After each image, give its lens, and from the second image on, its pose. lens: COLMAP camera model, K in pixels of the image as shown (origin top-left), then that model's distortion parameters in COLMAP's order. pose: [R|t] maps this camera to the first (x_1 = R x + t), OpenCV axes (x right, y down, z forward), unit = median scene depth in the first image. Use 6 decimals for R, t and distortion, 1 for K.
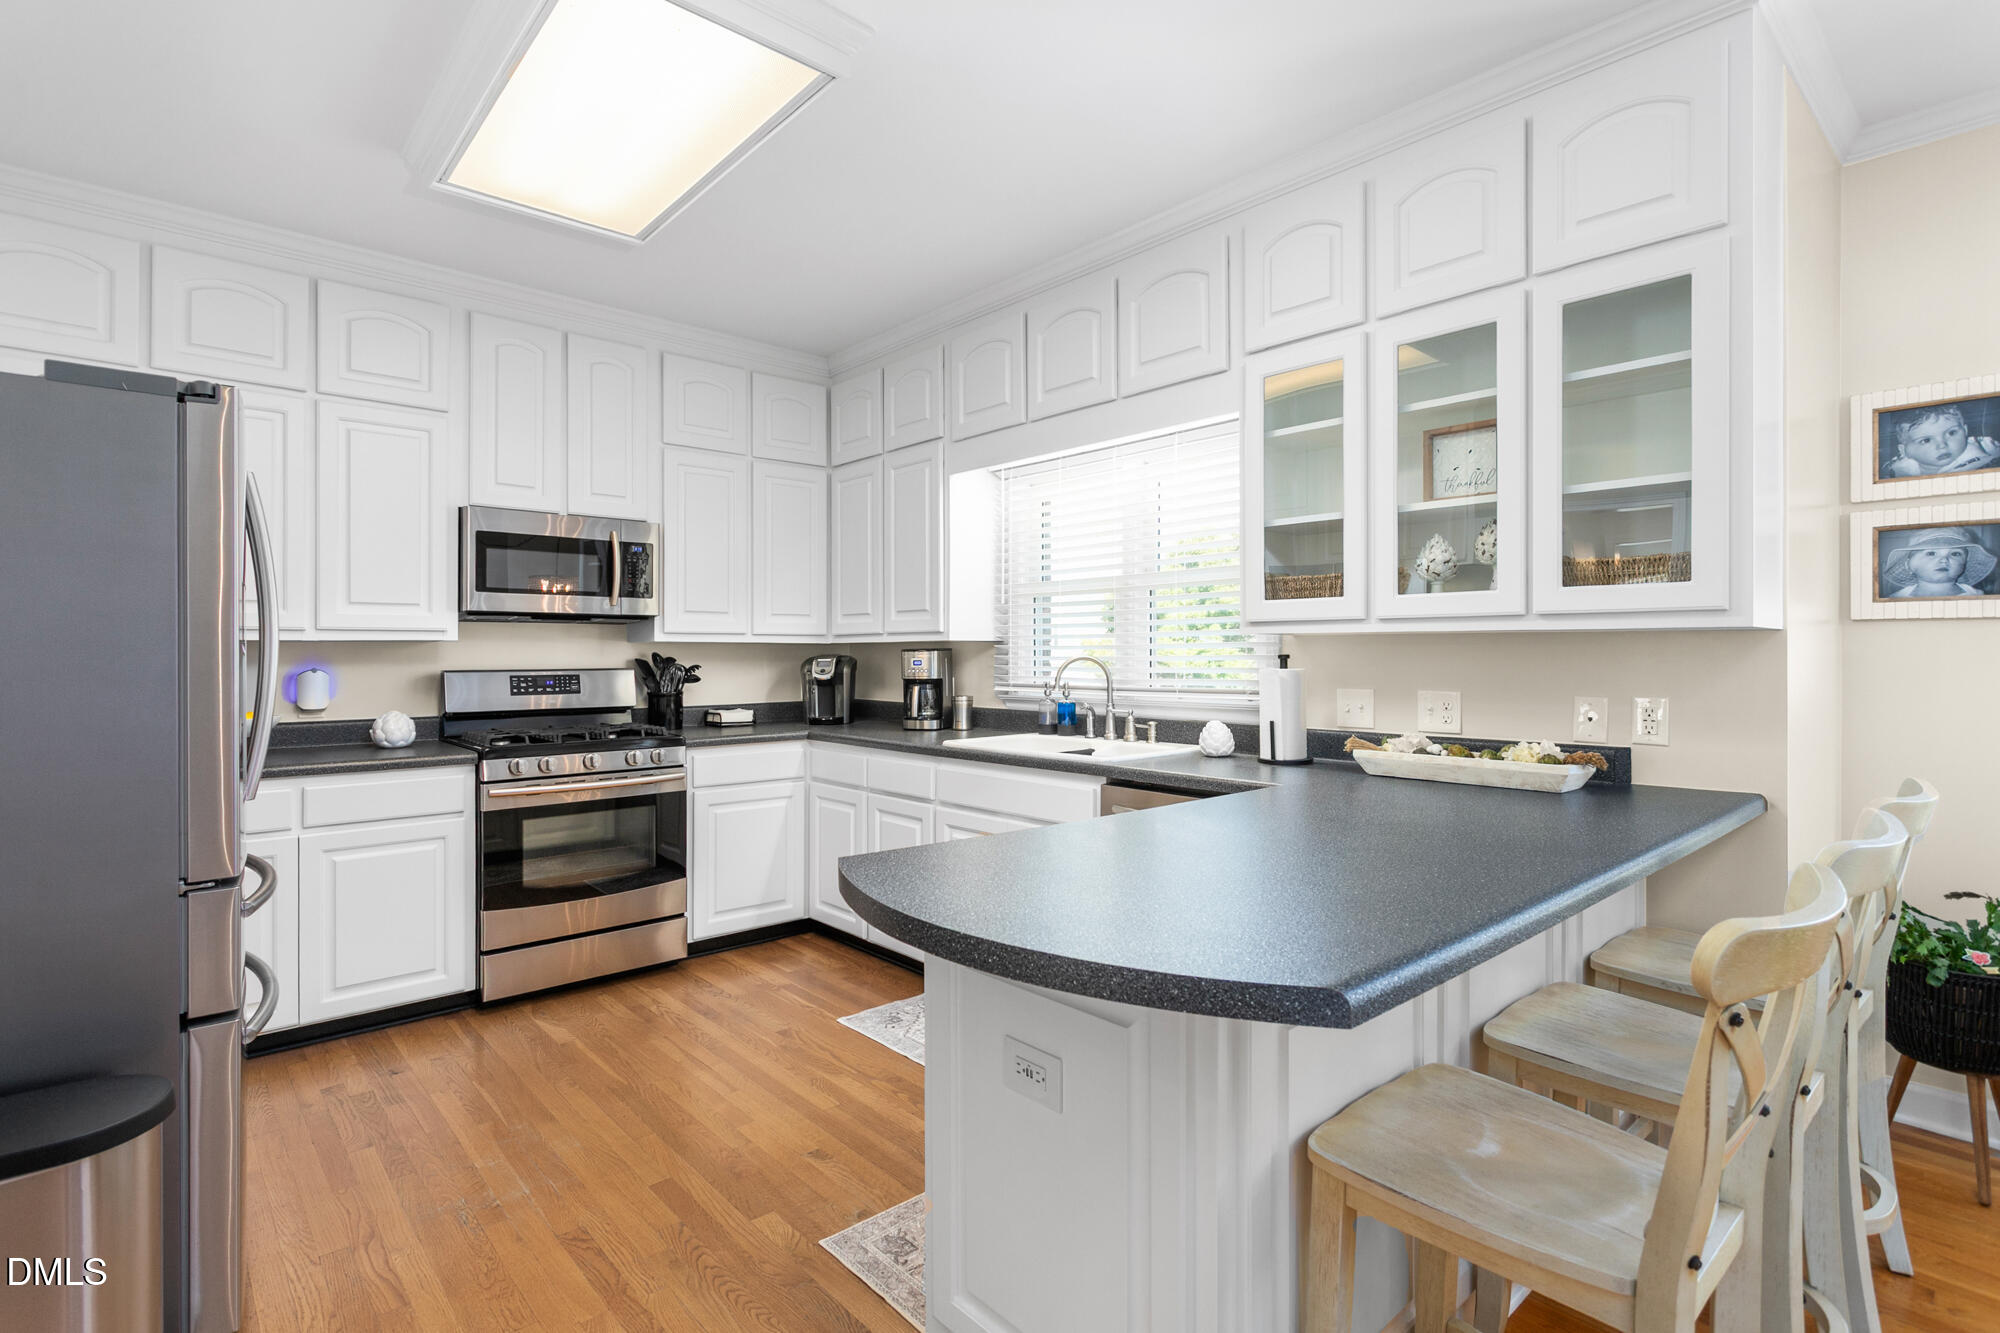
lens RADIAL K [[952.0, 0, 994.3], [0, 952.0, 656.5], [0, 0, 1]] dist [-0.001313, -0.000044]
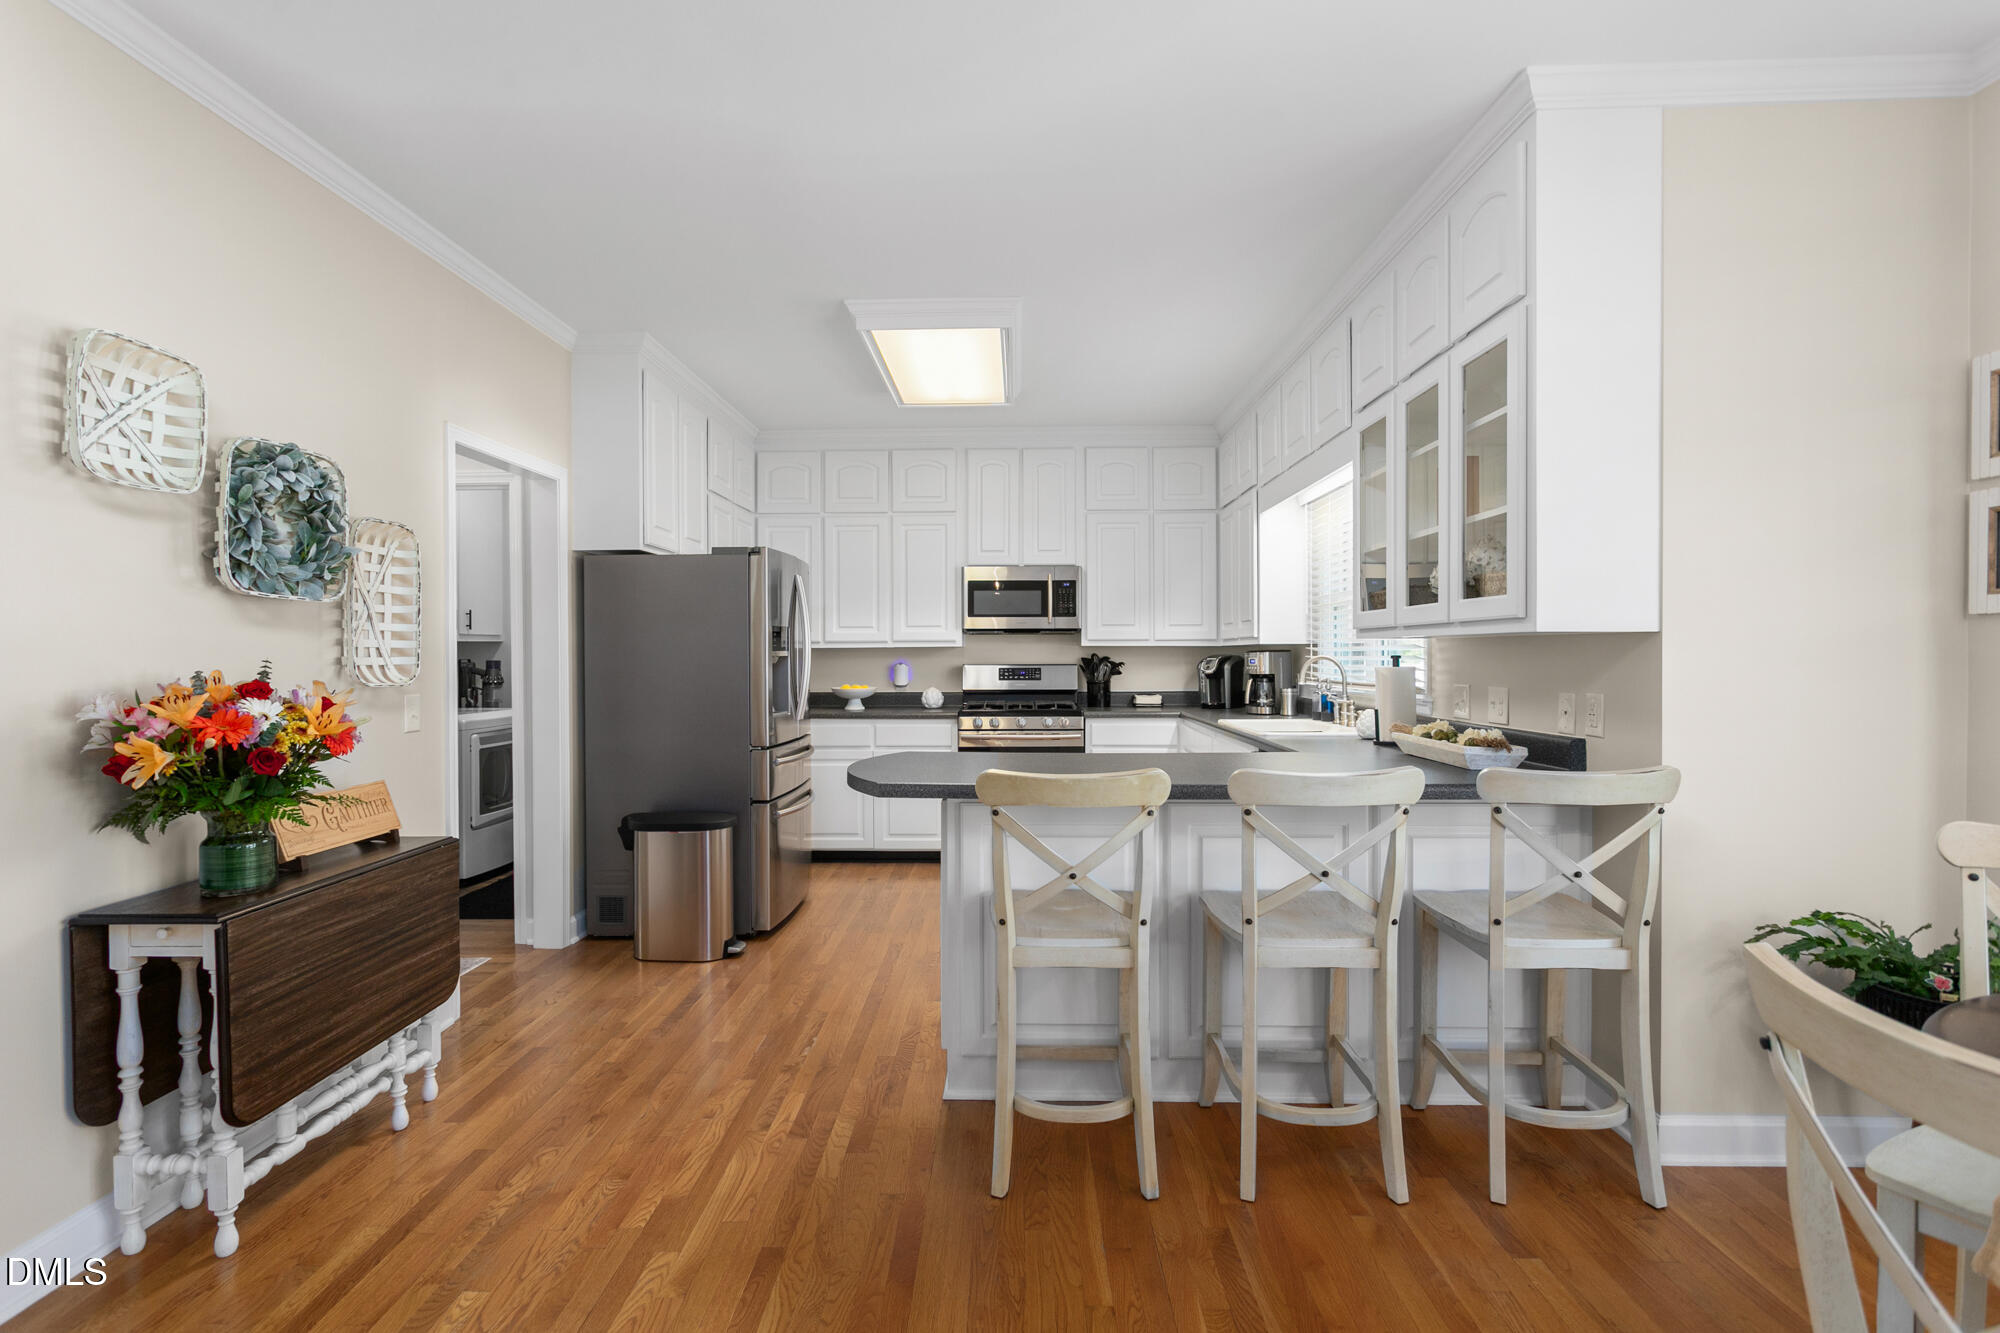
lens RADIAL K [[952.0, 0, 994.3], [0, 952.0, 656.5], [0, 0, 1]] dist [-0.001313, -0.000044]
pose [[0.728753, 0.000547, -0.684776, 0.585990], [-0.000121, 1.000000, 0.000671, -0.000241], [0.684776, -0.000406, 0.728753, -0.175093]]
